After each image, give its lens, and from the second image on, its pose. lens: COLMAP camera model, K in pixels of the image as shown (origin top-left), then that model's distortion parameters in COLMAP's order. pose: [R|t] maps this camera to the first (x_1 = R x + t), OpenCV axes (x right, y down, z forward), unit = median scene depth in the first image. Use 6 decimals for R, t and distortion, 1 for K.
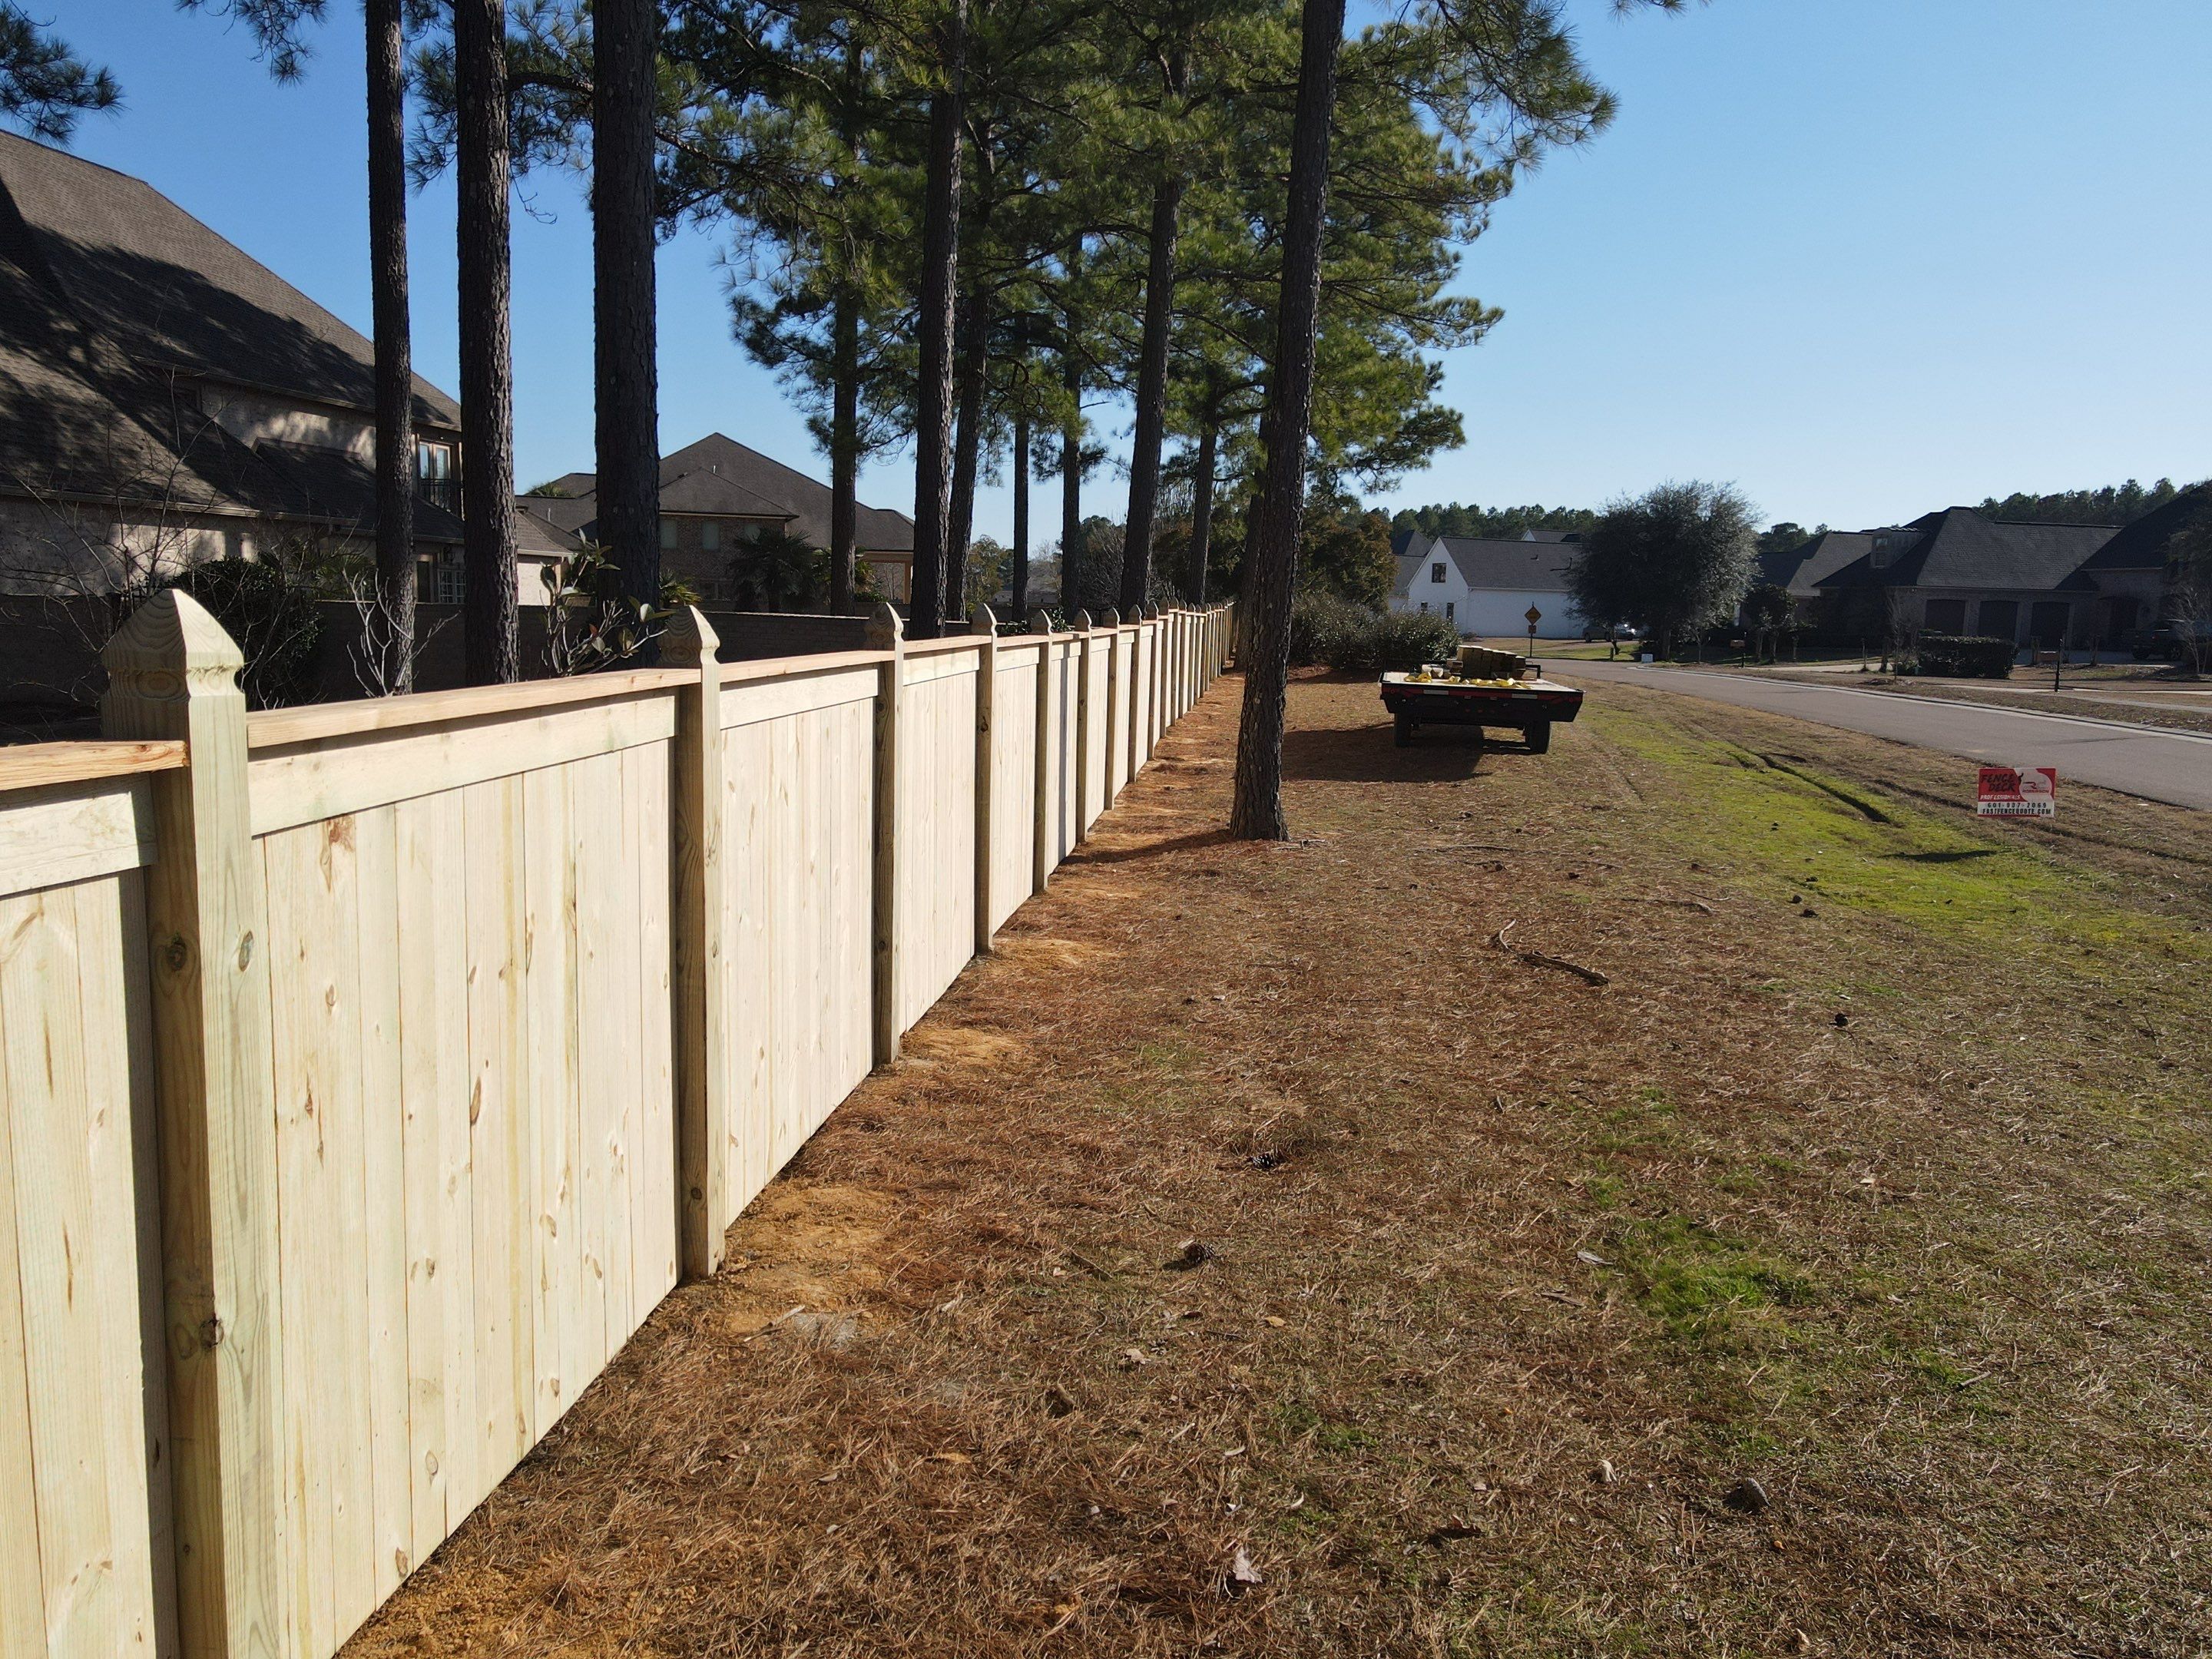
lens RADIAL K [[1633.3, 0, 1089.1], [0, 1633.3, 829.2], [0, 0, 1]] dist [0.037920, -0.005987]
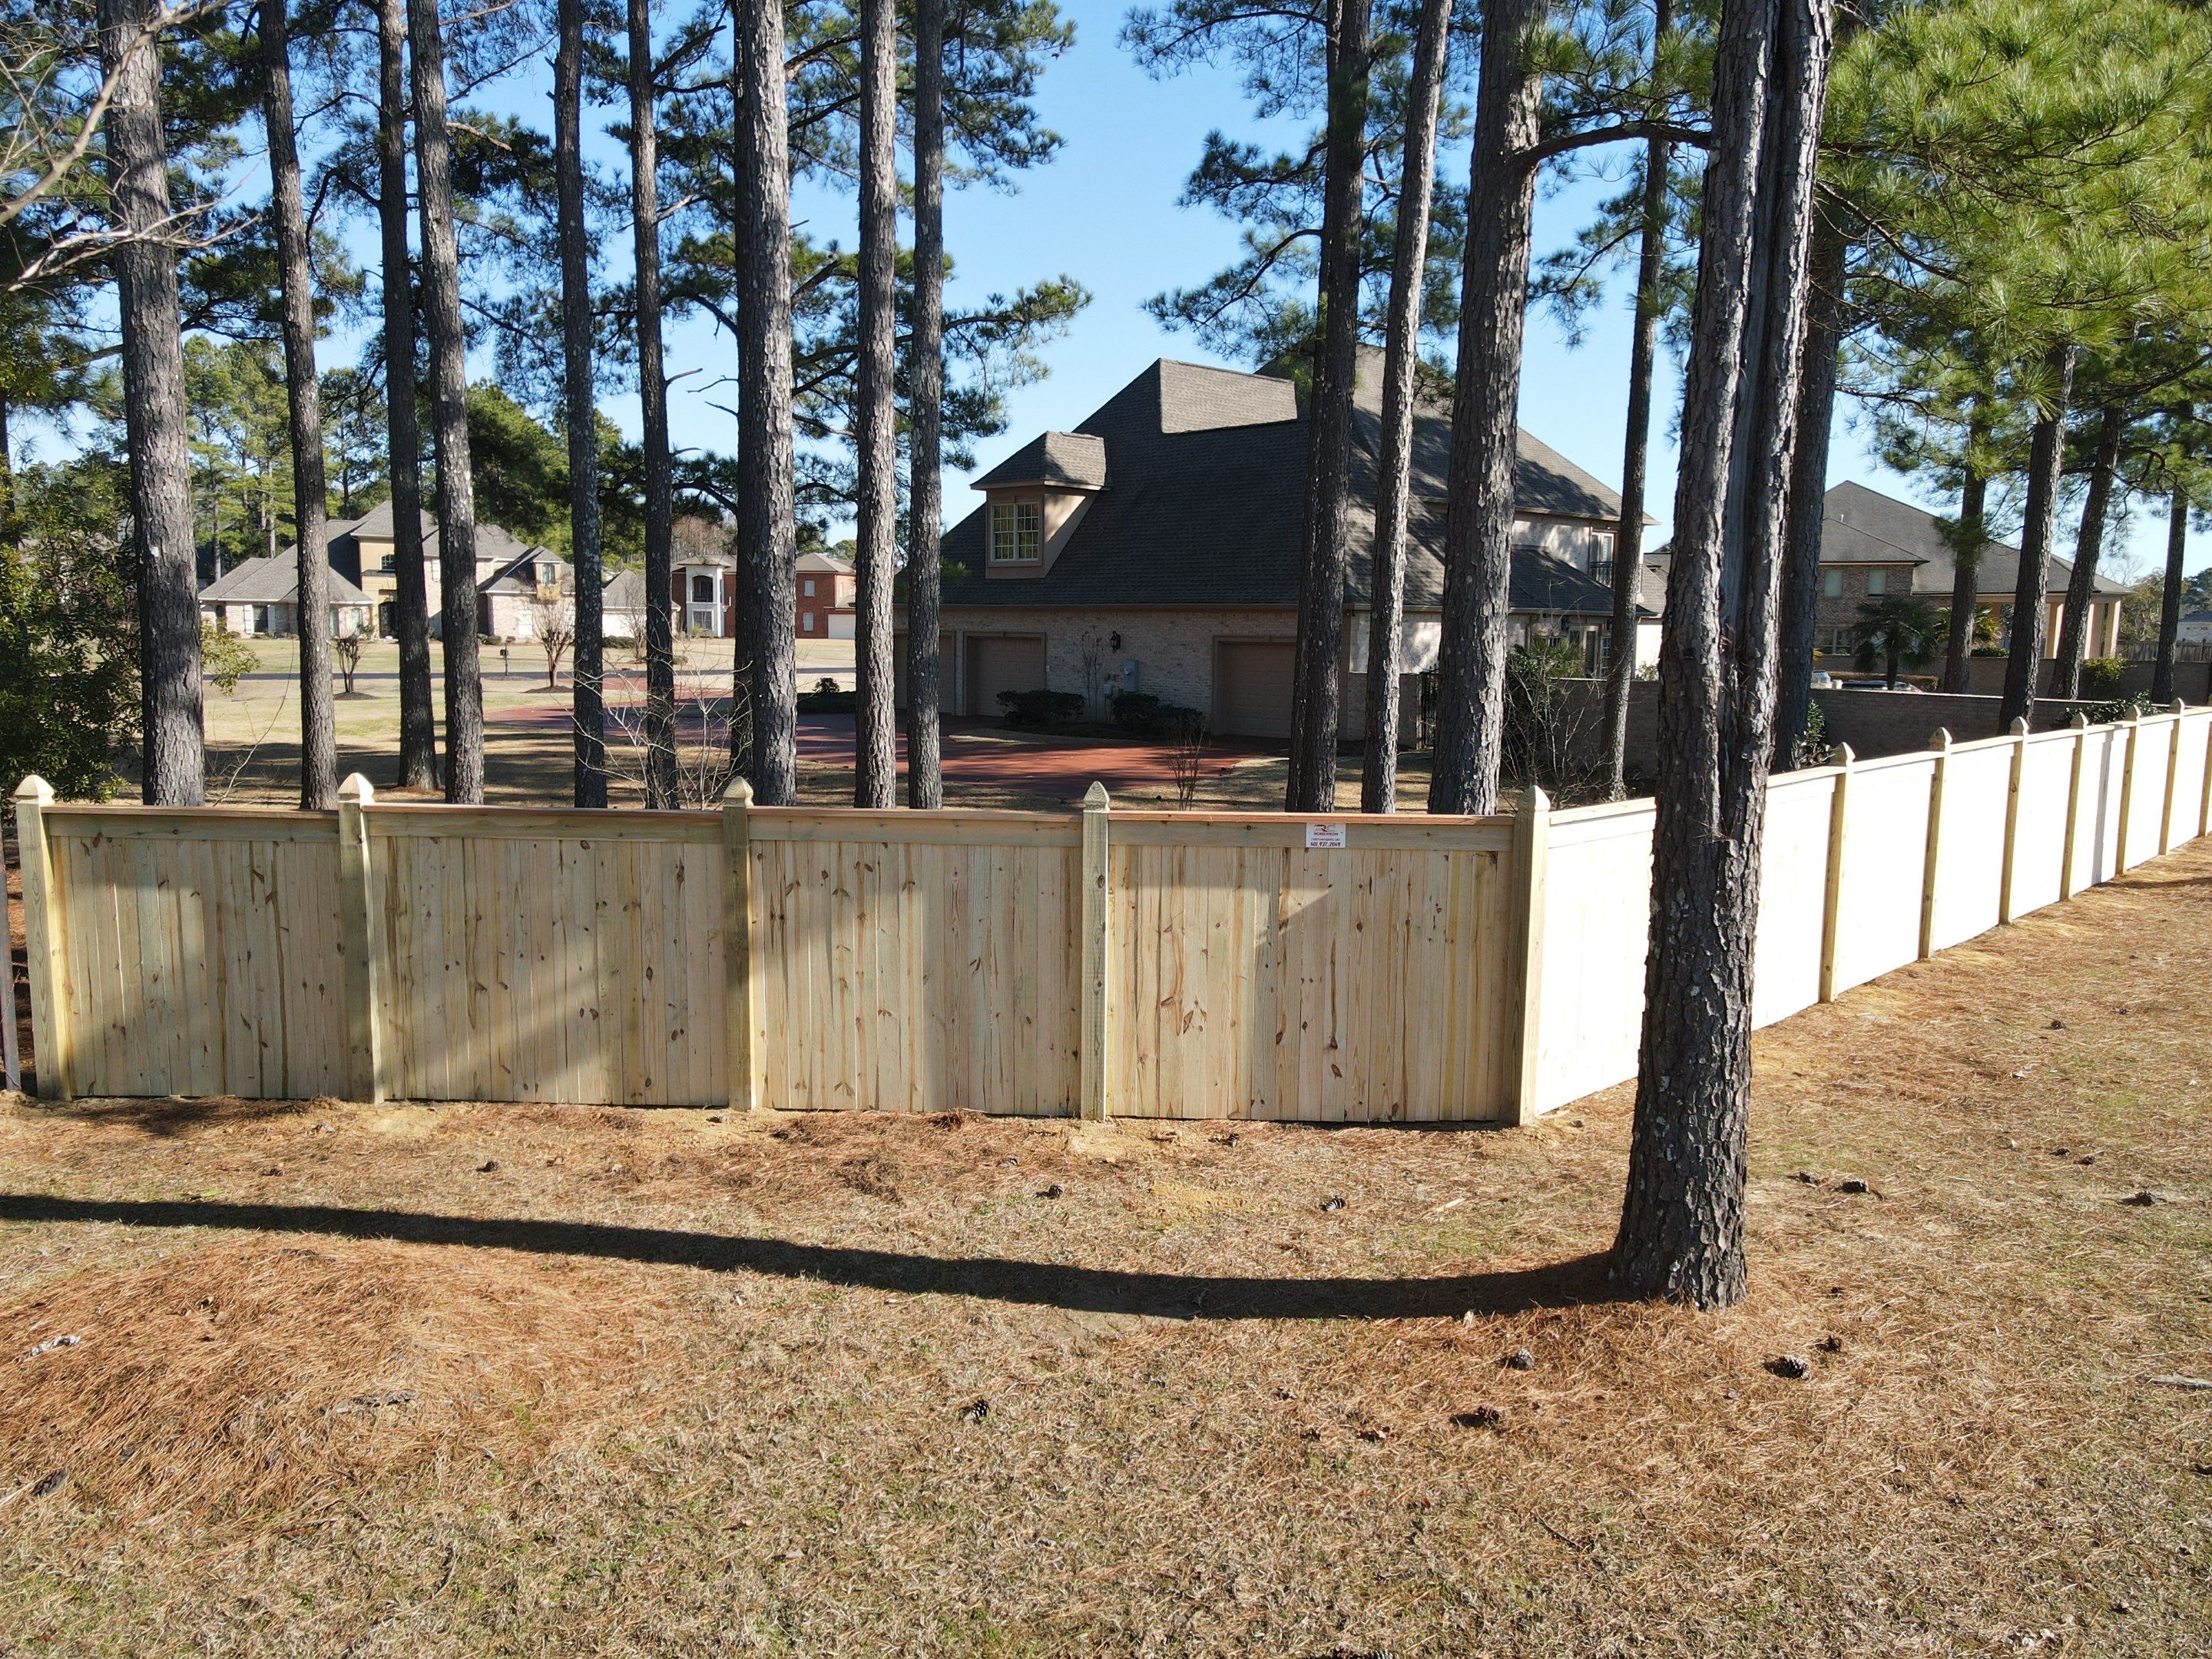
lens RADIAL K [[1609.6, 0, 1103.1], [0, 1609.6, 856.8], [0, 0, 1]] dist [-0.001856, 0.000203]
pose [[0.799905, 0.068569, -0.596196, 0.116696], [-0.069669, 0.997344, 0.021231, 0.024267], [0.596069, 0.024553, 0.802558, -0.580393]]
